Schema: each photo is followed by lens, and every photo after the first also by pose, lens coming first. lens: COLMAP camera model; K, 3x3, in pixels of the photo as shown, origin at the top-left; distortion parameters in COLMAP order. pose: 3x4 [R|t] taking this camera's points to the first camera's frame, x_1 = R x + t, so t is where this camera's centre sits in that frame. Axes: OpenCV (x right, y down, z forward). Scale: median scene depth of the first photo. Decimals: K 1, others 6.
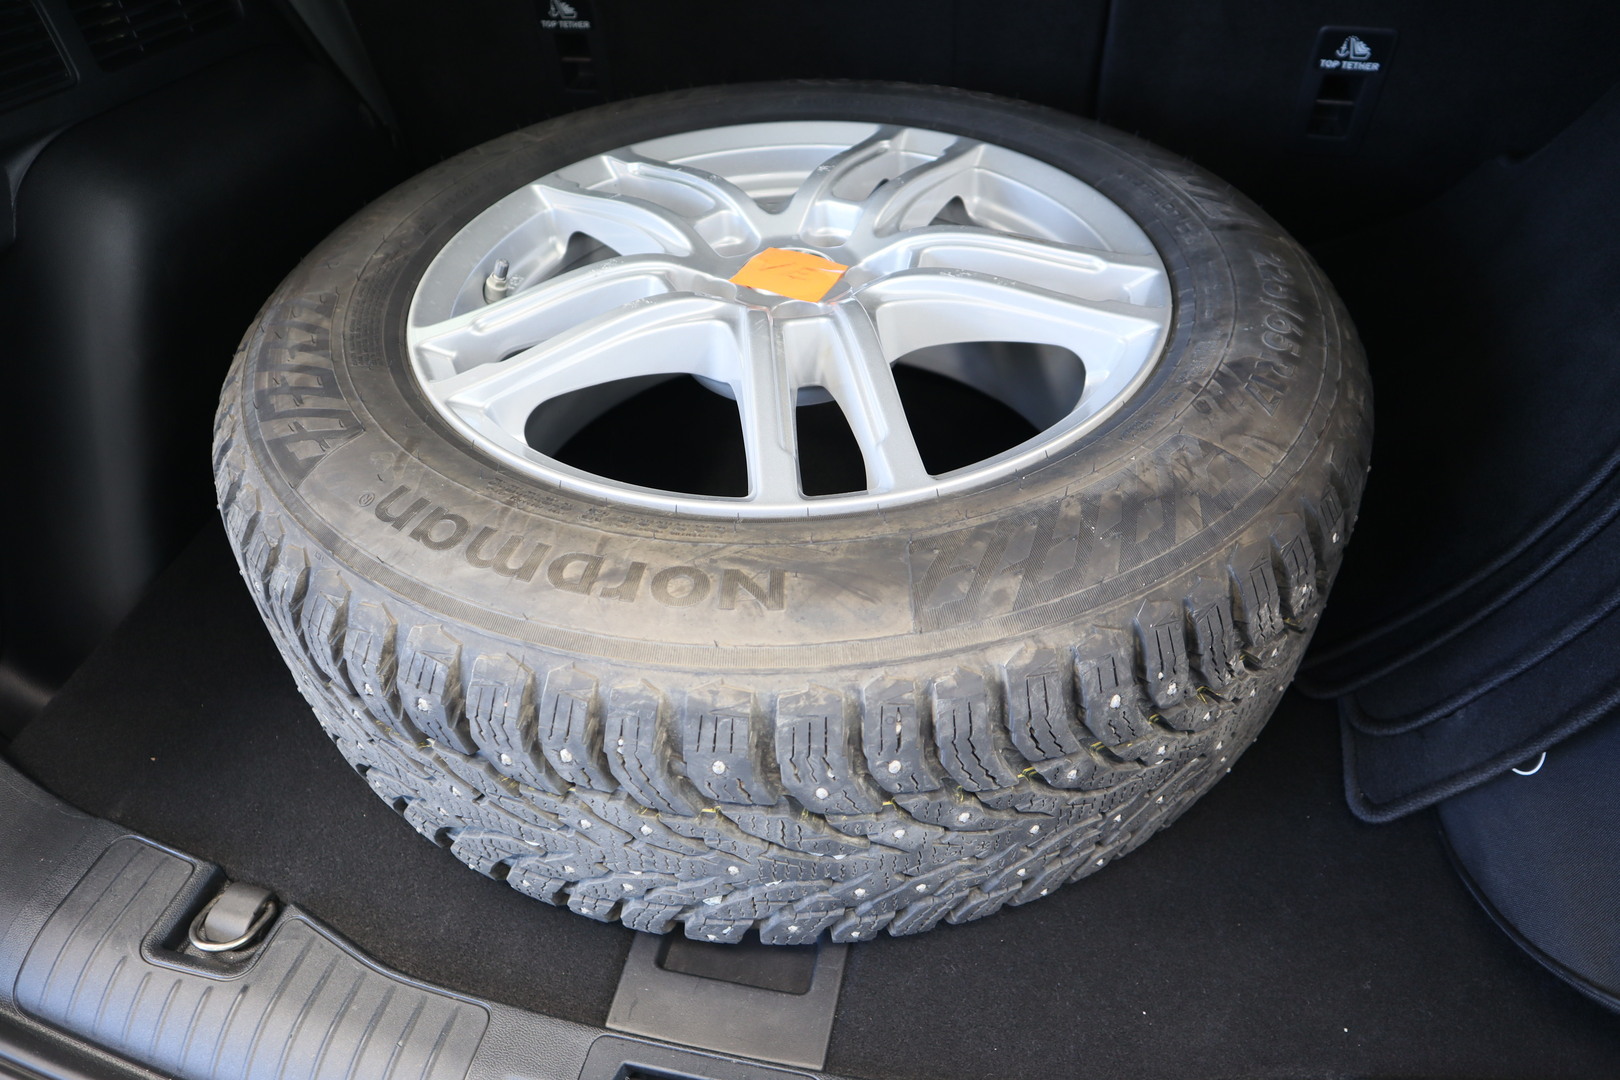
lens RADIAL K [[1136.2, 0, 818.5], [0, 1136.2, 534.9], [0, 0, 1]] dist [-0.128816, 0.100227]
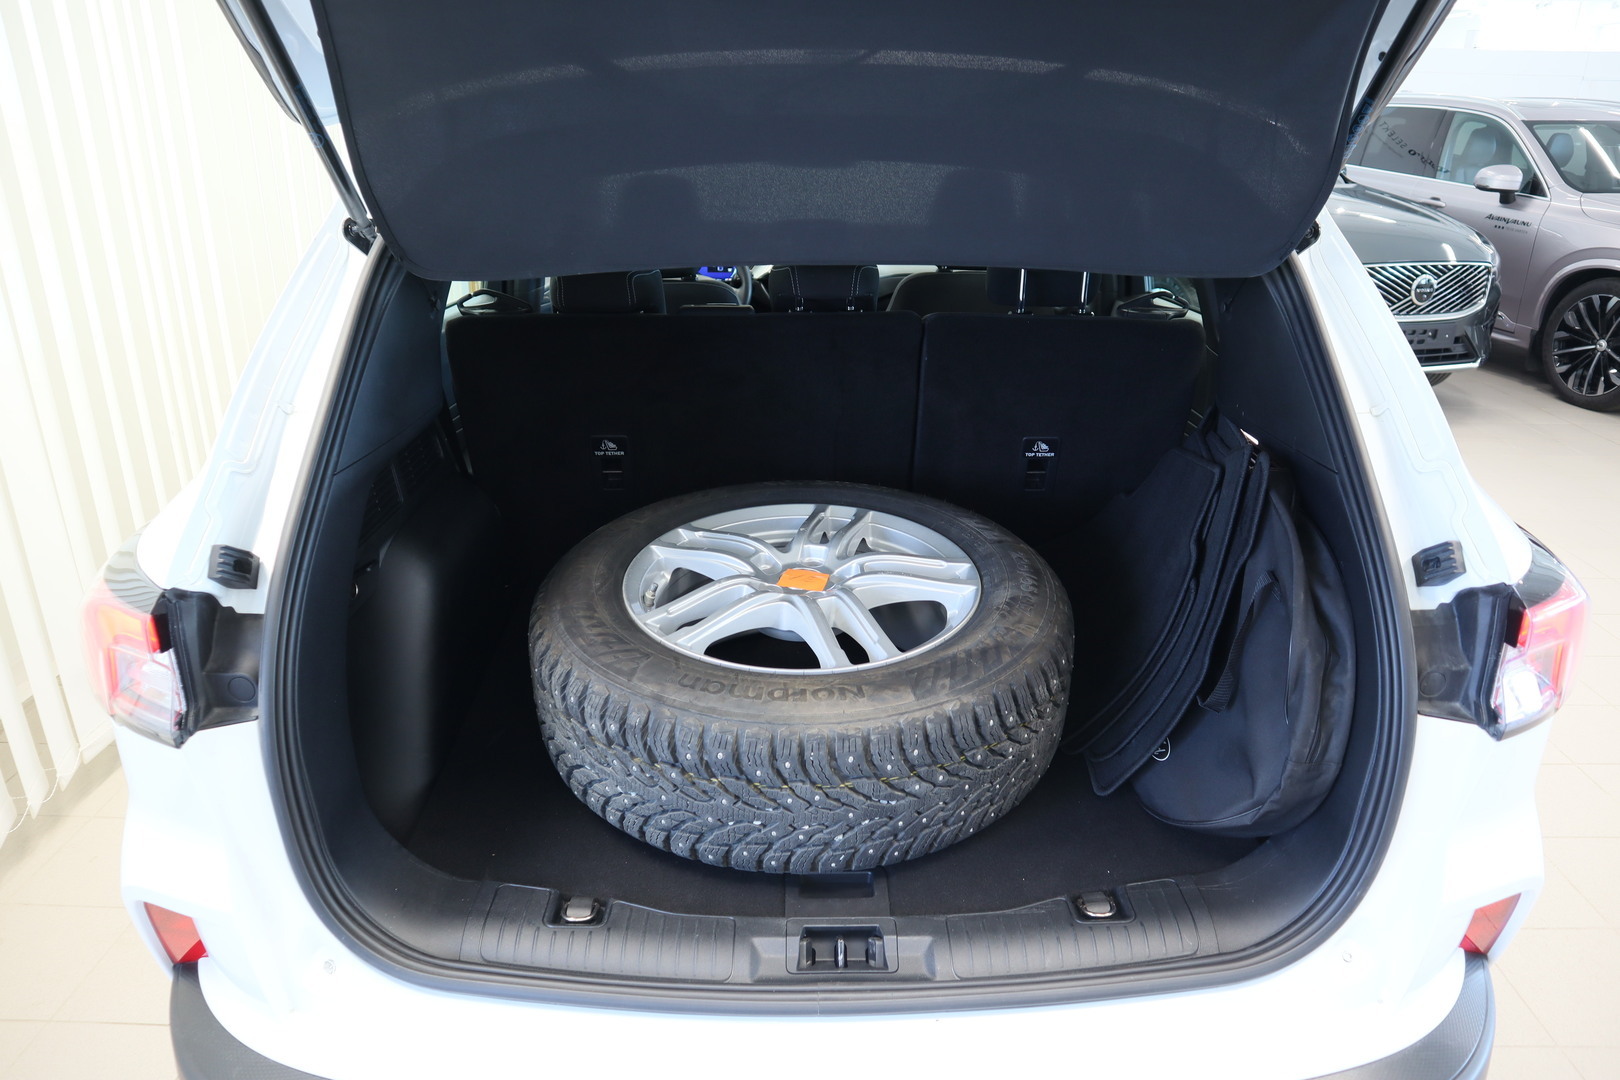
lens RADIAL K [[1136.2, 0, 818.5], [0, 1136.2, 534.9], [0, 0, 1]] dist [-0.128816, 0.100227]
pose [[0.974783, -0.065269, 0.213394, -0.613683], [0.123481, 0.954291, -0.272180, 0.371983], [-0.185875, 0.291666, 0.938286, -1.405416]]
